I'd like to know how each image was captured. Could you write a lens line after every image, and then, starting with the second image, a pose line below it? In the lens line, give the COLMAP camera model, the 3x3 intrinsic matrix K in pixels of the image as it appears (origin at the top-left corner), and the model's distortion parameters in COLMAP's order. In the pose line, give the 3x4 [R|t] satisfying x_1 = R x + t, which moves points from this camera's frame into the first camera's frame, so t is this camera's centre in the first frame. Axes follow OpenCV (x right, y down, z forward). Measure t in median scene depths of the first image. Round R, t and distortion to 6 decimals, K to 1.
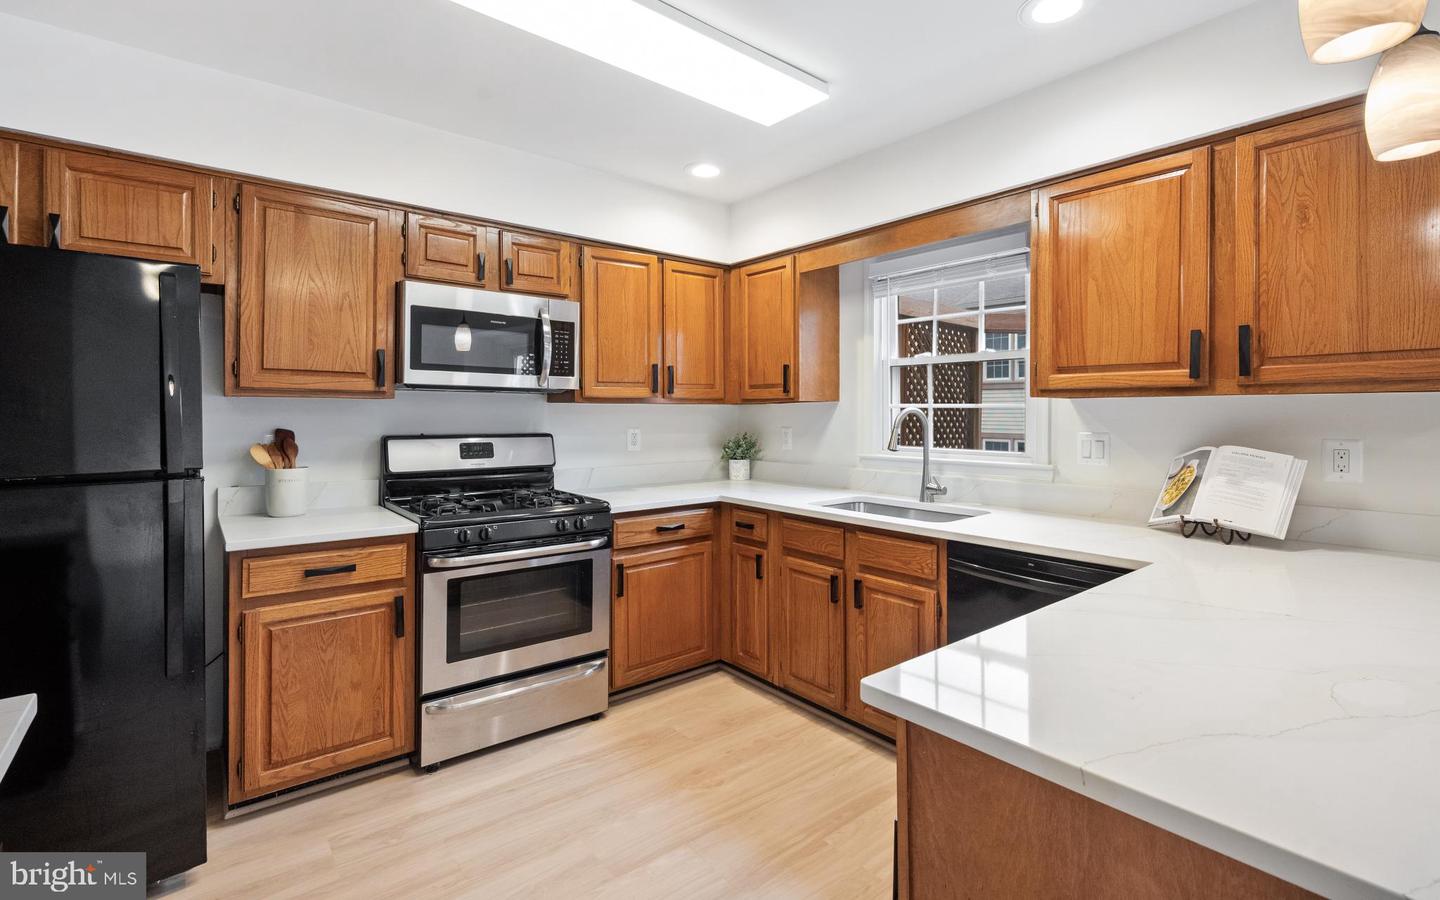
lens RADIAL K [[655.5, 0, 736.3], [0, 655.5, 413.8], [0, 0, 1]] dist [-0.002154, -0.000288]
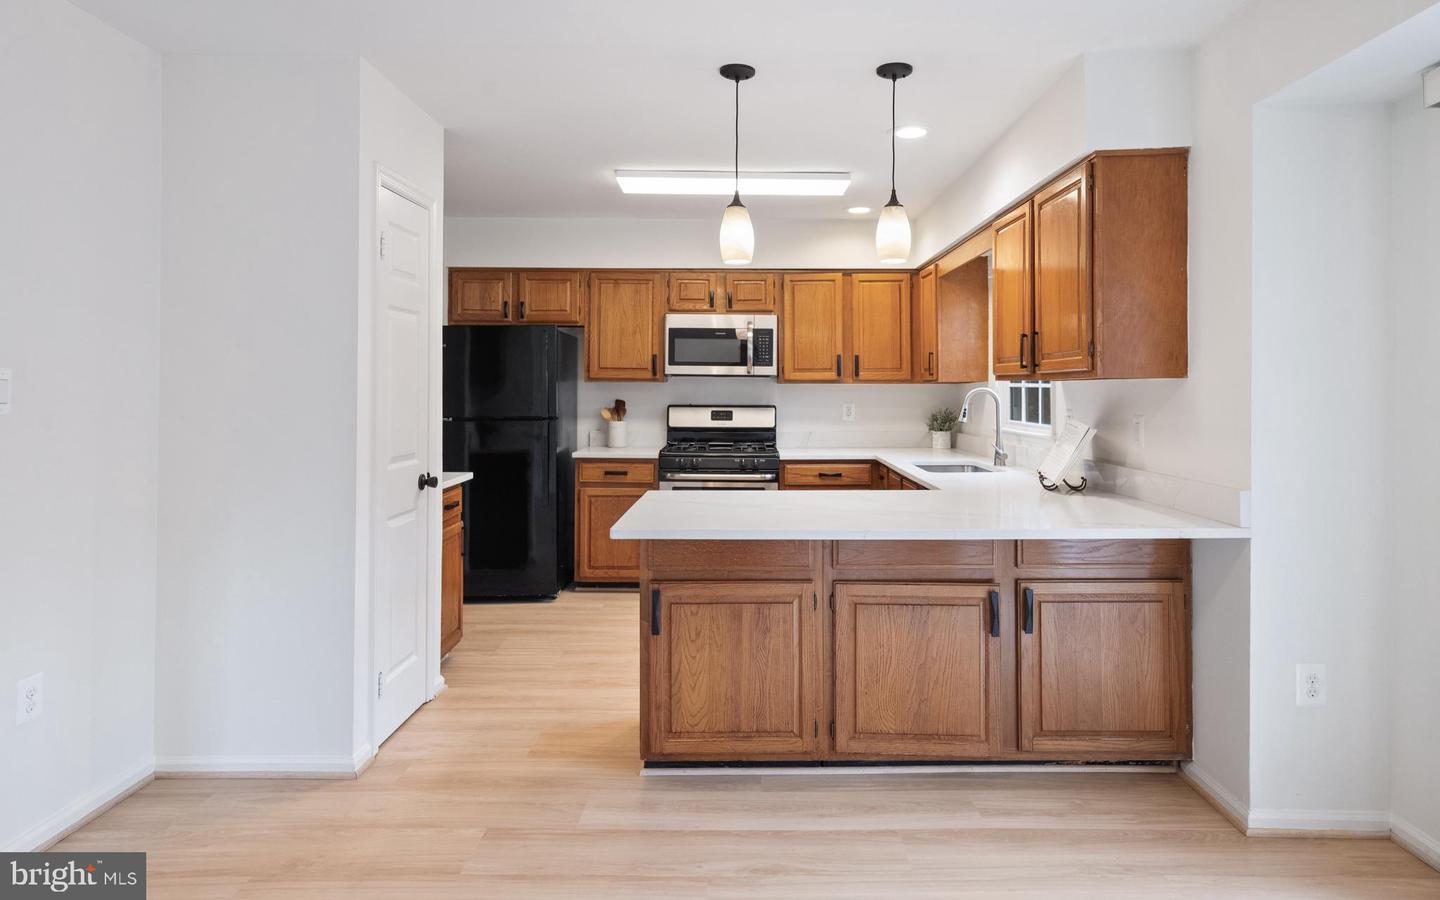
lens RADIAL K [[824.4, 0, 759.1], [0, 824.4, 381.7], [0, 0, 1]] dist [0.006006, 0.003041]
pose [[0.787157, -0.003735, -0.616741, 0.997137], [-0.001787, 0.999964, -0.008336, -0.008084], [0.616750, 0.007664, 0.787122, -0.535345]]
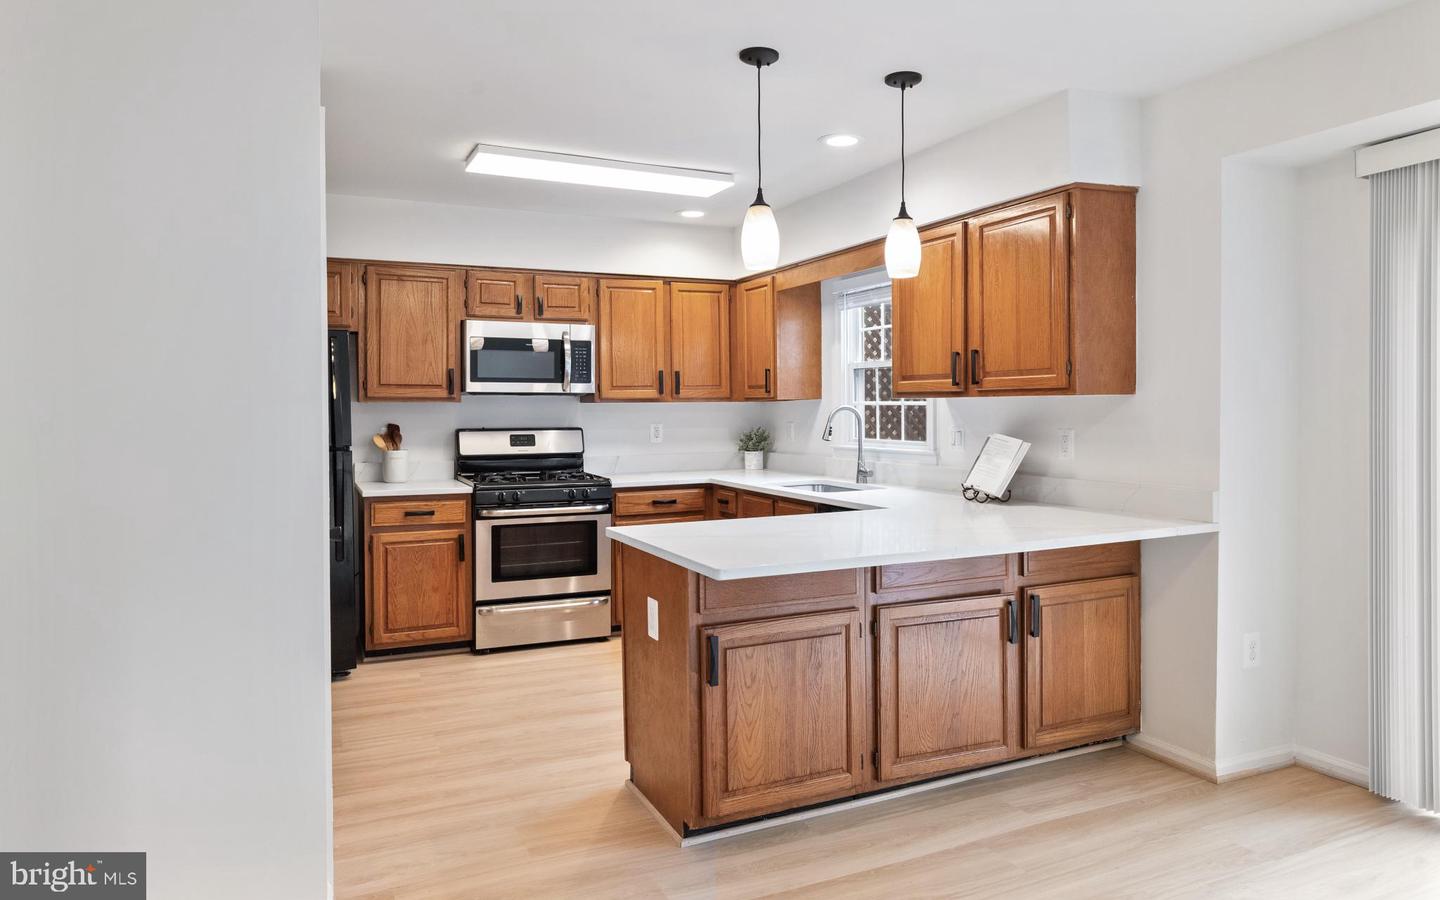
lens RADIAL K [[902.1, 0, 739.3], [0, 902.1, 419.2], [0, 0, 1]] dist [-0.005566, 0.003111]
pose [[0.970894, -0.003696, -0.239481, 0.533250], [0.007112, 0.999885, 0.013402, -0.008439], [0.239404, -0.014715, 0.970809, -0.756024]]
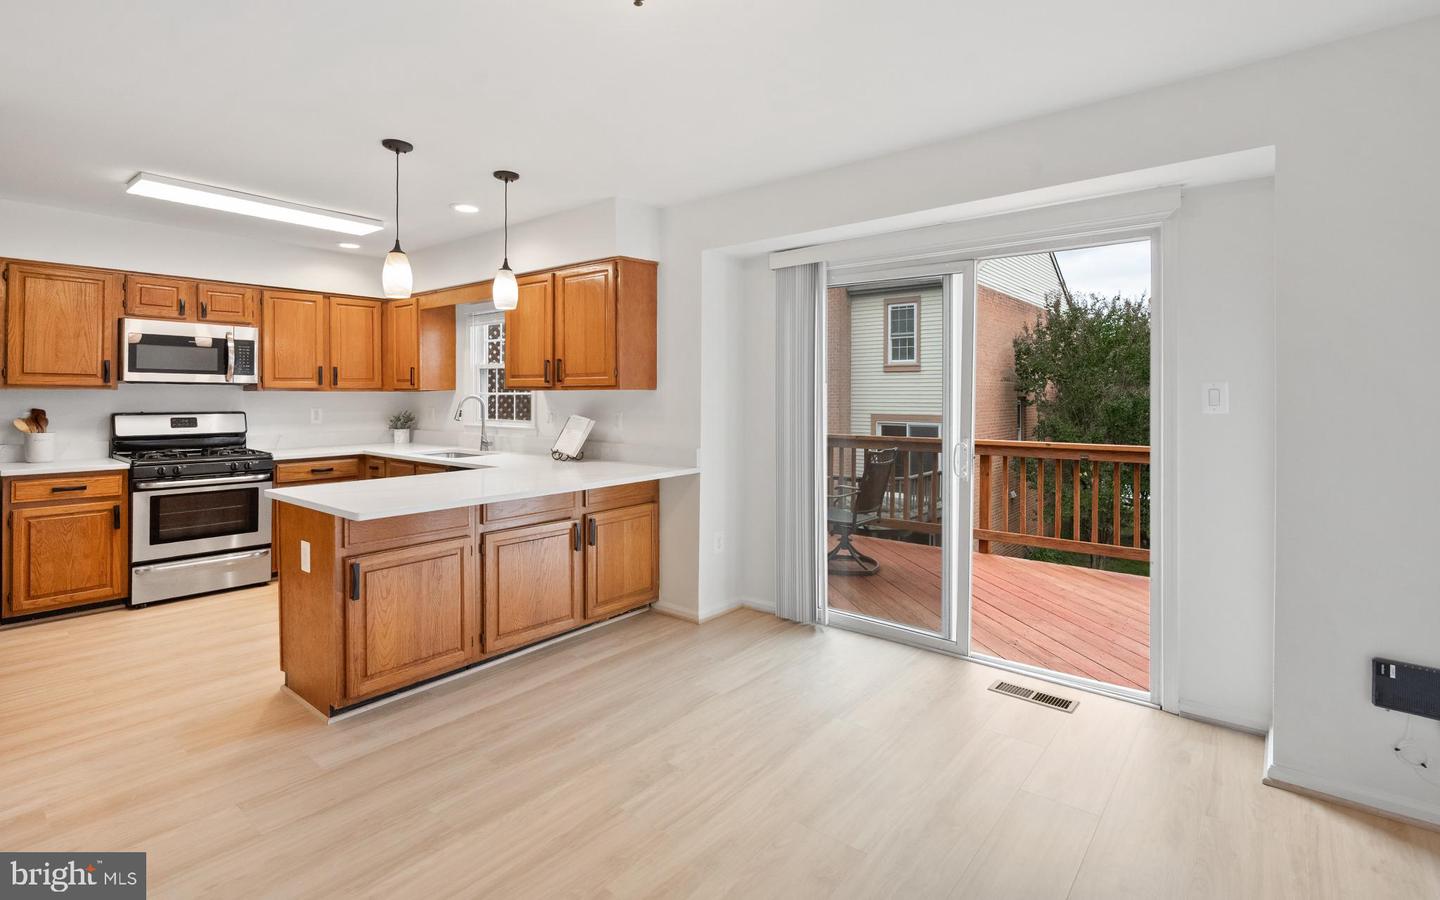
lens RADIAL K [[655.5, 0, 705.2], [0, 655.5, 395.6], [0, 0, 1]] dist [-0.002154, -0.000288]
pose [[0.981055, 0.000253, 0.193731, 0.592261], [-0.000509, 0.999999, 0.001275, -0.011333], [-0.193730, -0.001350, 0.981054, -0.872171]]
